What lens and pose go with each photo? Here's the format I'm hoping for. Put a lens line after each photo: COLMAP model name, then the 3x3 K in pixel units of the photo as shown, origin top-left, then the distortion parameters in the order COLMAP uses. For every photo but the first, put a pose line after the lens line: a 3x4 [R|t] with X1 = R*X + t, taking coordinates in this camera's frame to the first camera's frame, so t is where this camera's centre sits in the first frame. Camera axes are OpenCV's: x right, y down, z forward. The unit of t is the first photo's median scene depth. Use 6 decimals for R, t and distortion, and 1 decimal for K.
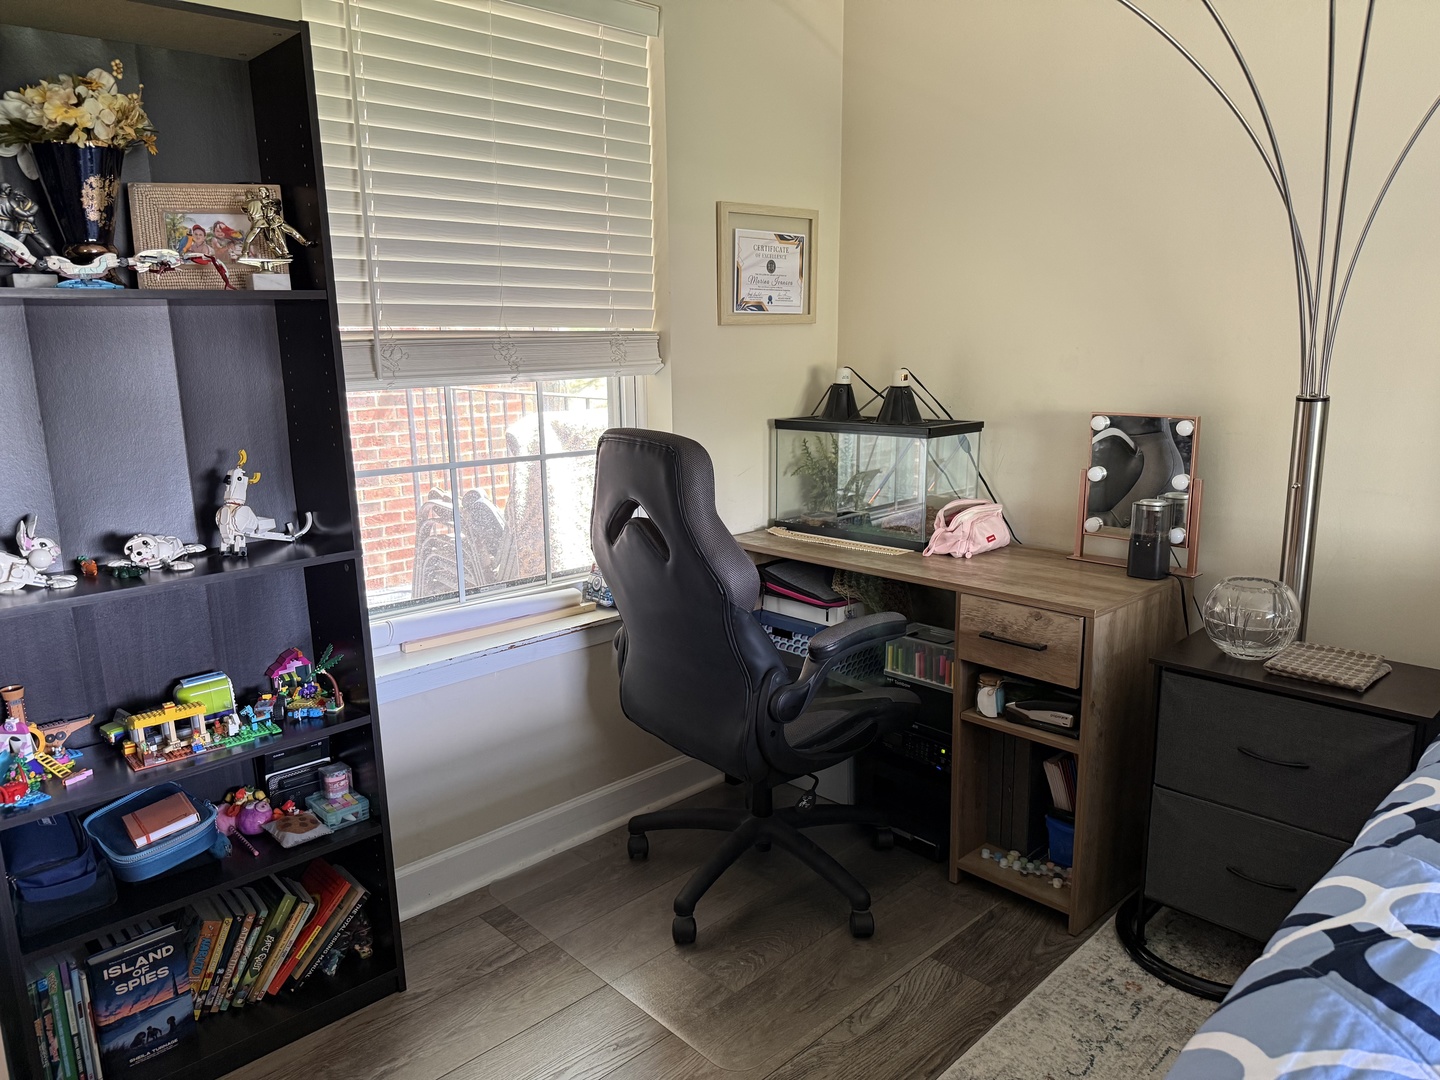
lens RADIAL K [[1045.7, 0, 718.1], [0, 1045.7, 537.7], [0, 0, 1]] dist [0.003075, -0.082049]
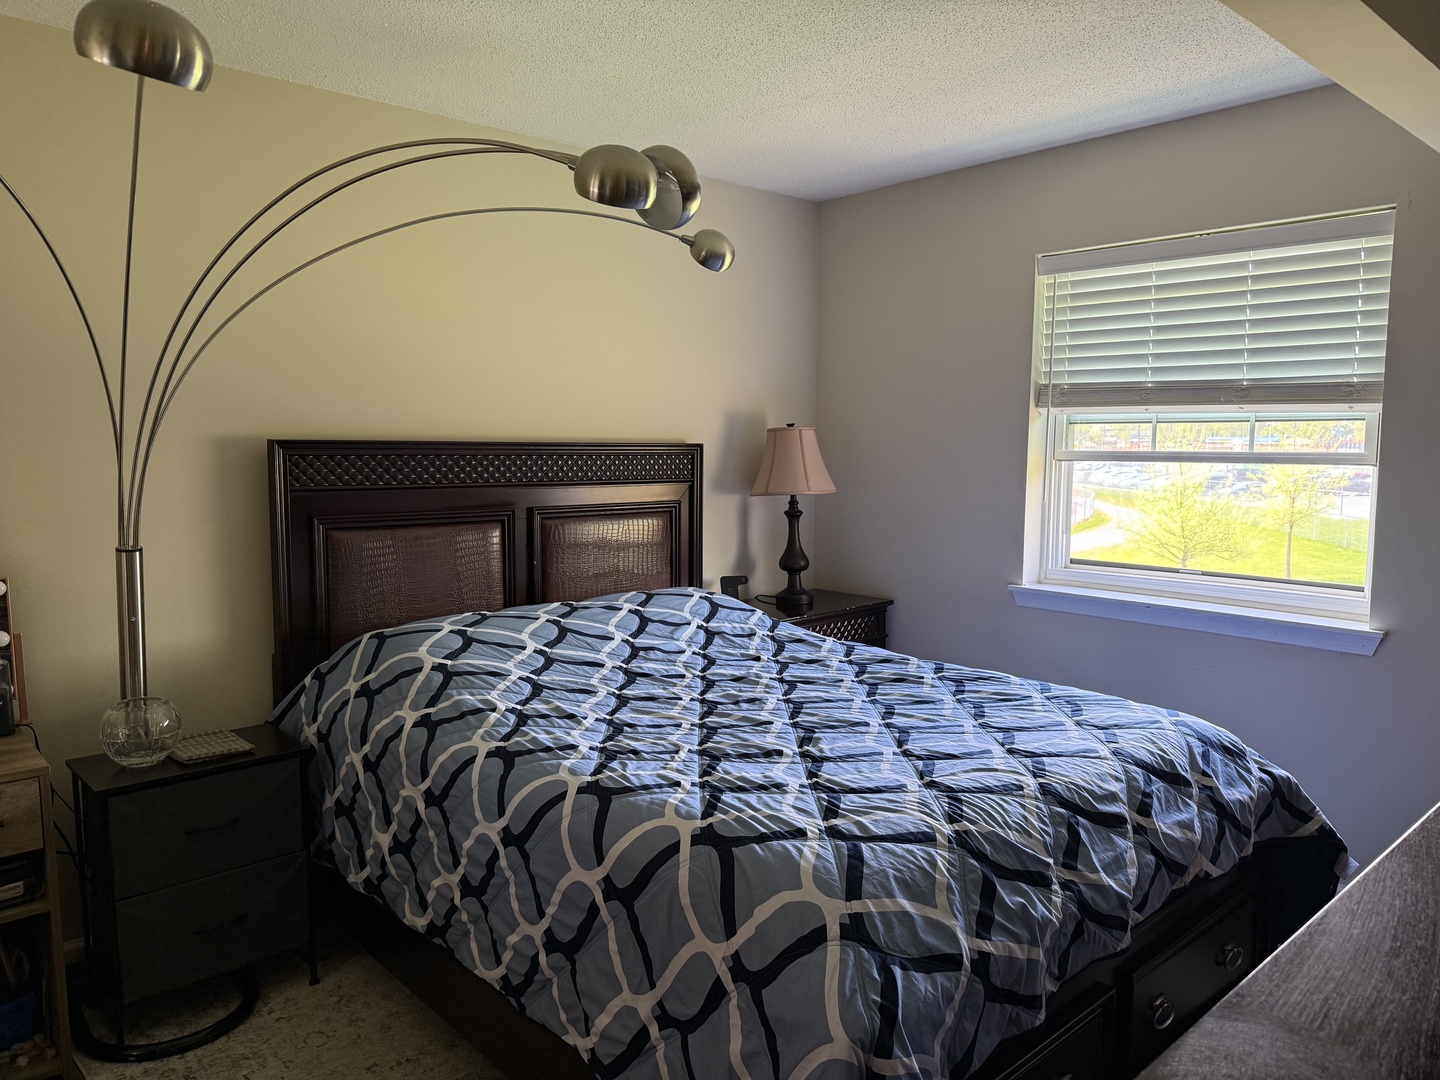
lens RADIAL K [[1007.5, 0, 727.5], [0, 1007.5, 535.4], [0, 0, 1]] dist [0.036201, -0.067315]
pose [[0.027341, -0.085480, 0.995965, -0.589154], [0.205950, 0.975444, 0.078065, -0.092665], [-0.978180, 0.202985, 0.044274, 0.222055]]
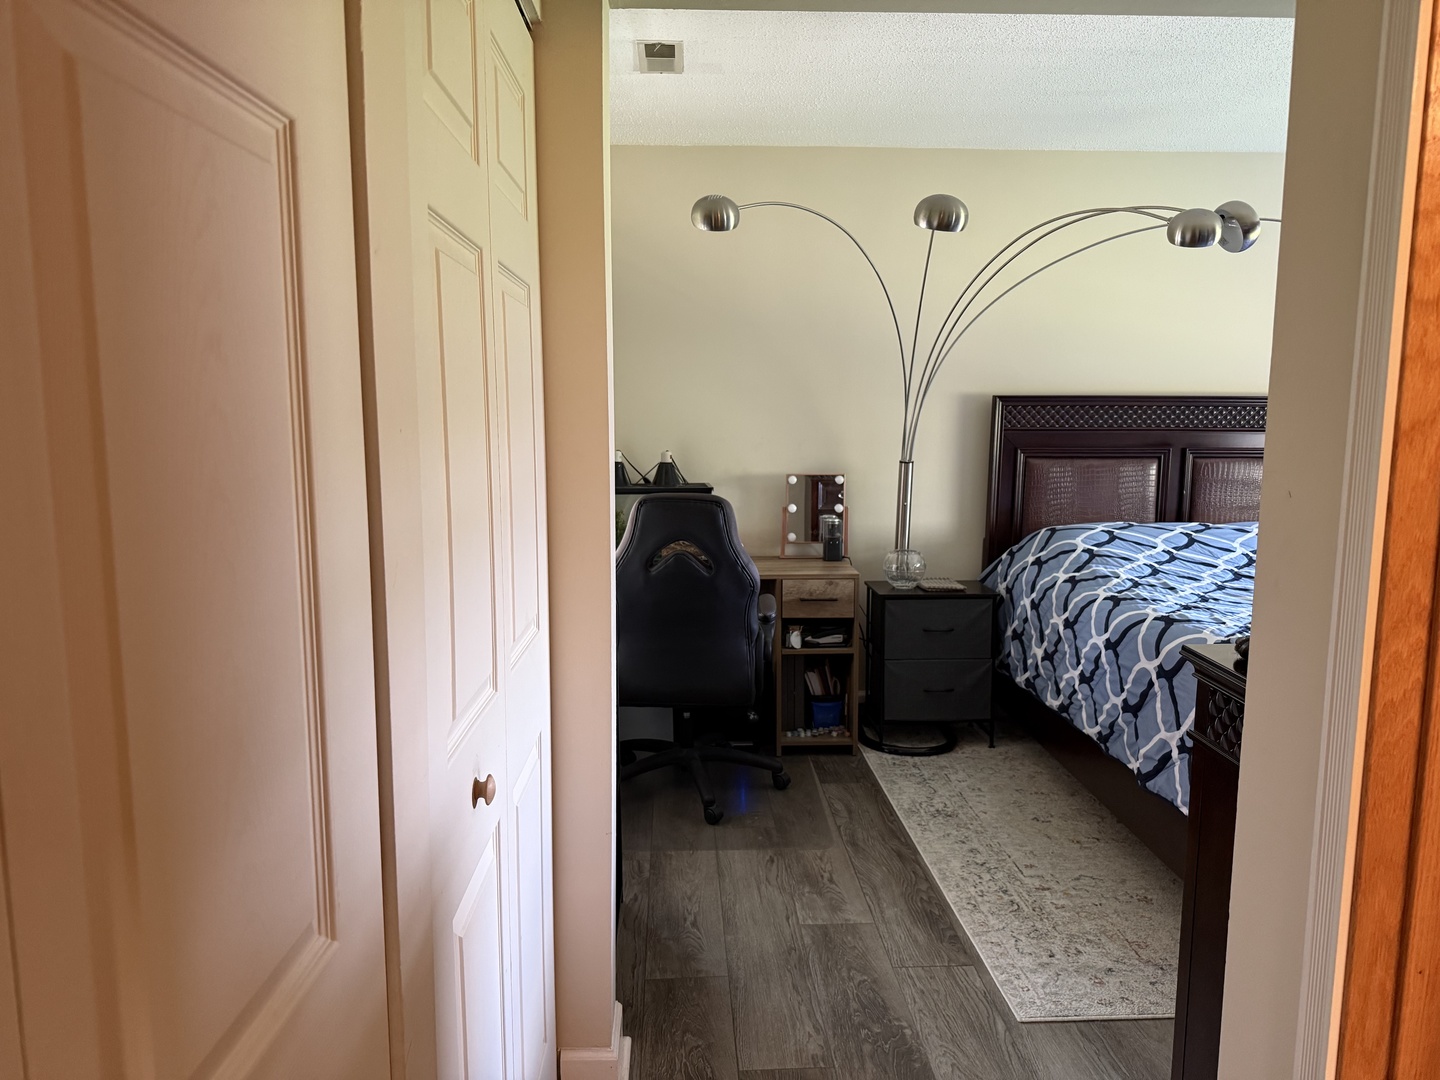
lens RADIAL K [[1007.5, 0, 727.5], [0, 1007.5, 535.4], [0, 0, 1]] dist [0.036201, -0.067315]
pose [[0.660569, -0.090761, 0.745259, -1.123607], [0.147519, 0.989005, -0.010310, -0.016844], [-0.736129, 0.116750, 0.666696, -0.065650]]
